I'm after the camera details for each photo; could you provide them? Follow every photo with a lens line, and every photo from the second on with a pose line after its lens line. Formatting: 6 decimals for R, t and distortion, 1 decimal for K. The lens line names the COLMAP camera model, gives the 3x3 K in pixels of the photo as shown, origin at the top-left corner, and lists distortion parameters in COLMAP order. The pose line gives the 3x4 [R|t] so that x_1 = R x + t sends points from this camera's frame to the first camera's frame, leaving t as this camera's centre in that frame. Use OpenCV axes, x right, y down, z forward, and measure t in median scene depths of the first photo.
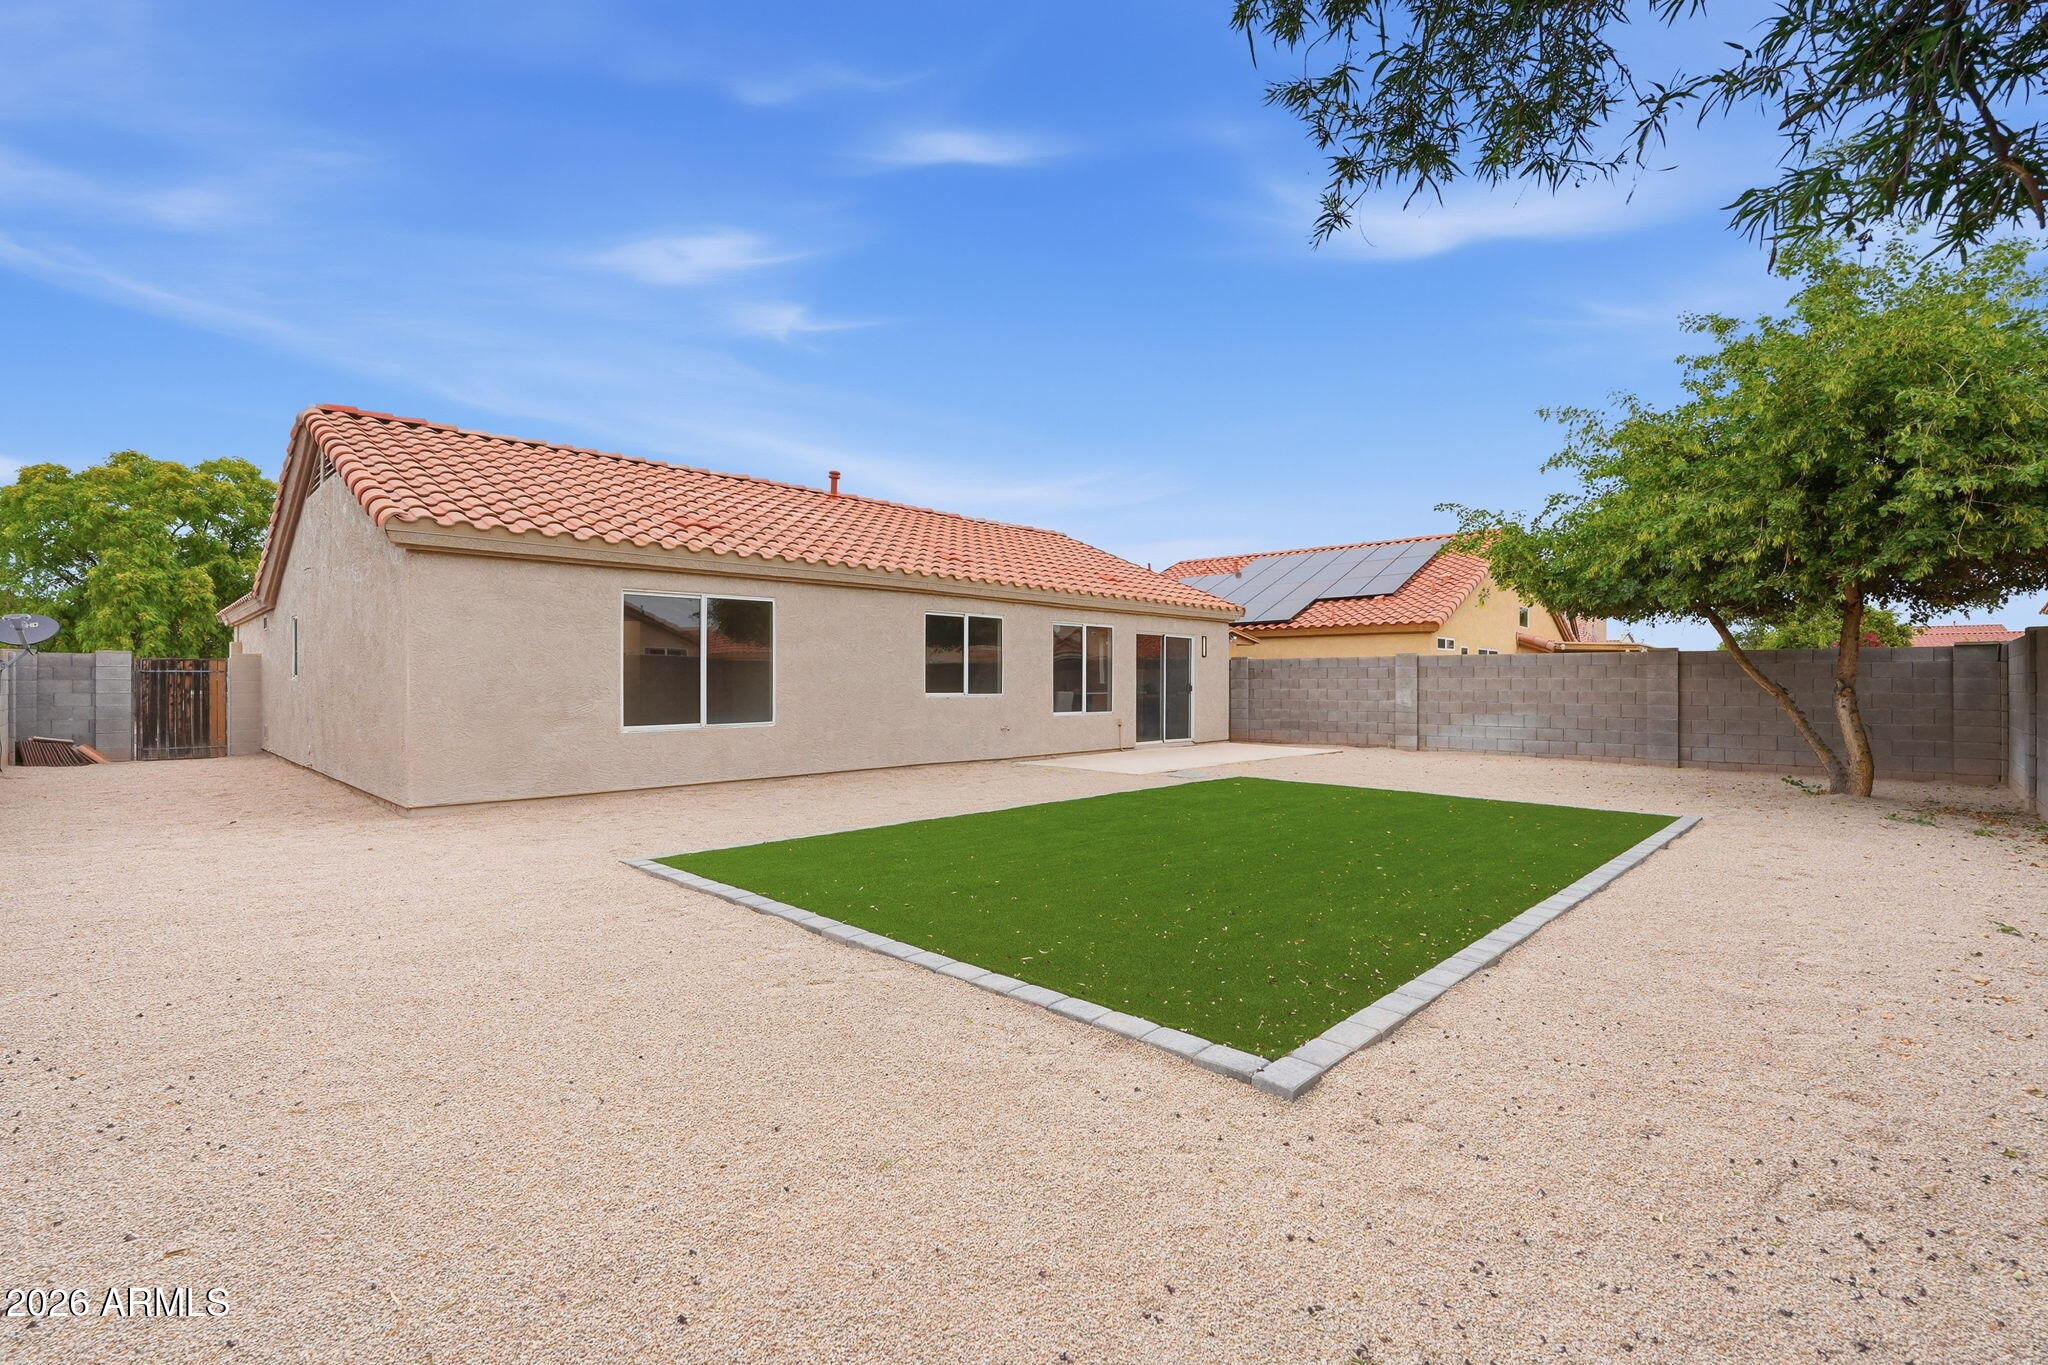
lens RADIAL K [[896.5, 0, 1022.4], [0, 896.5, 682.5], [0, 0, 1]] dist [-0.013201, 0.004729]
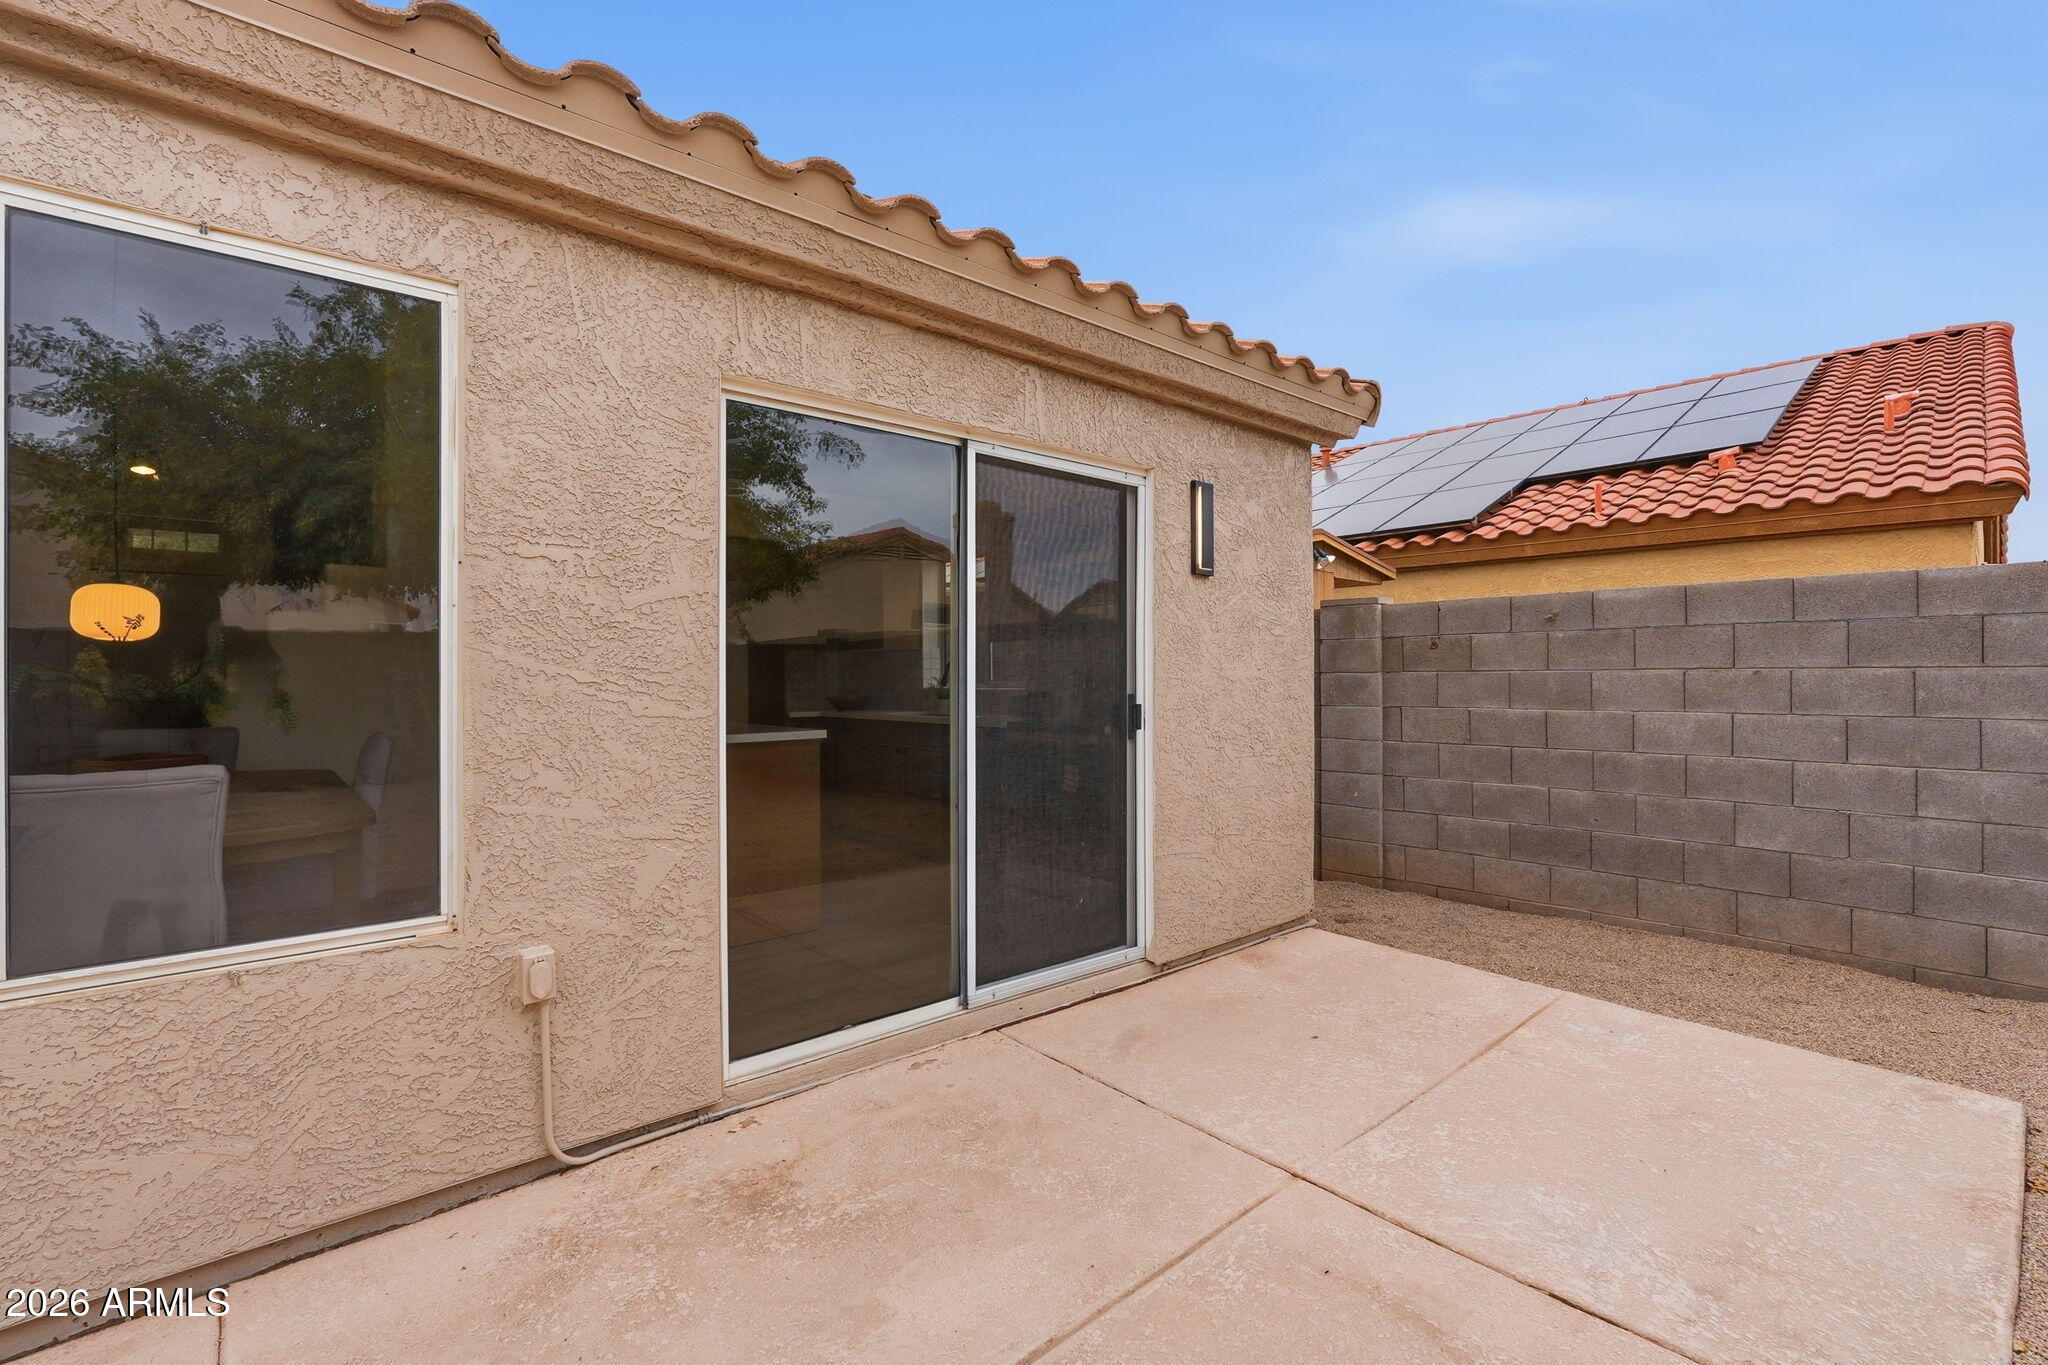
lens RADIAL K [[896.5, 0, 1023.5], [0, 896.5, 681.6], [0, 0, 1]] dist [-0.013201, 0.004729]
pose [[0.996078, -0.006929, -0.088204, 0.163524], [0.007328, 0.999964, 0.004201, -0.003111], [0.088172, -0.004831, 0.996094, 0.709100]]
